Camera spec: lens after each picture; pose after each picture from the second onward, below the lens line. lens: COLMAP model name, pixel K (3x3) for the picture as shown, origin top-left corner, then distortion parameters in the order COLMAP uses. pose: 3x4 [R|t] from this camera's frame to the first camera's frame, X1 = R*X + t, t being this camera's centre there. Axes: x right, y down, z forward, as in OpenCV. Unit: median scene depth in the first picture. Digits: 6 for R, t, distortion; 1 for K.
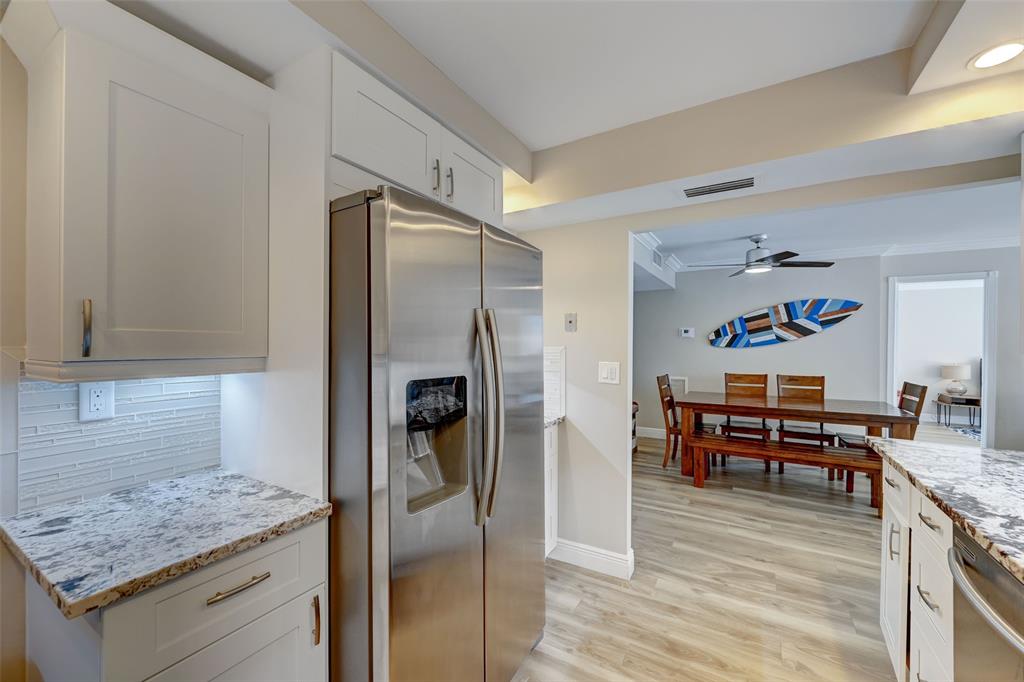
lens RADIAL K [[403.1, 0, 509.0], [0, 403.1, 342.4], [0, 0, 1]] dist [-0.003513, -0.000189]
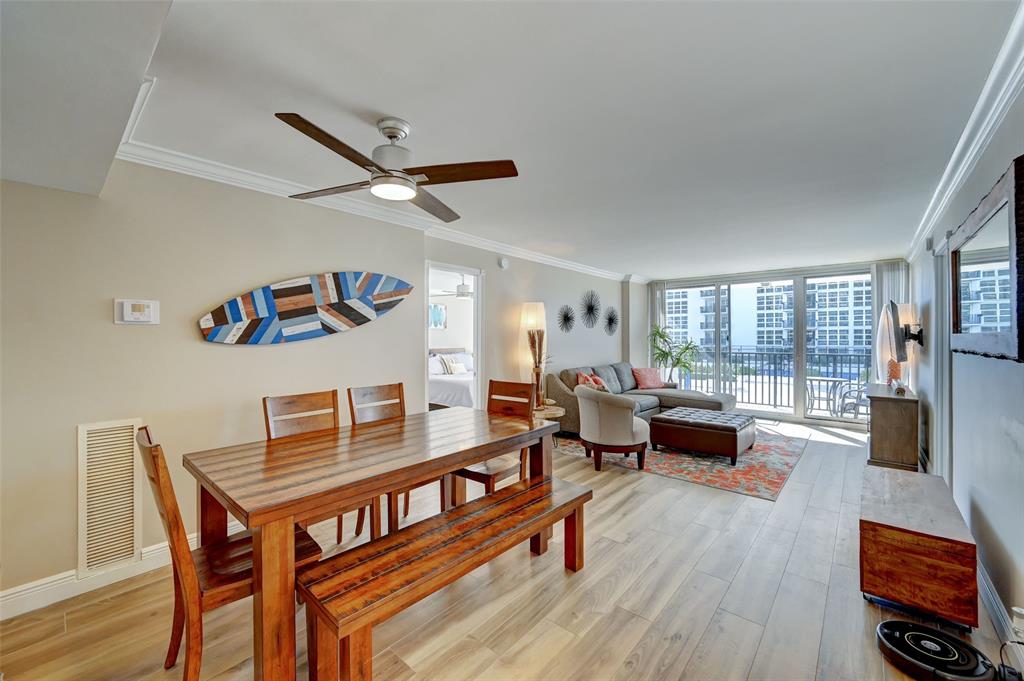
lens RADIAL K [[407.9, 0, 509.7], [0, 407.9, 337.6], [0, 0, 1]] dist [0.002033, 0.000000]
pose [[0.170580, -0.000298, 0.985344, 0.105309], [0.007478, 0.999972, -0.000992, 0.006973], [-0.985315, 0.007538, 0.170577, 0.617266]]
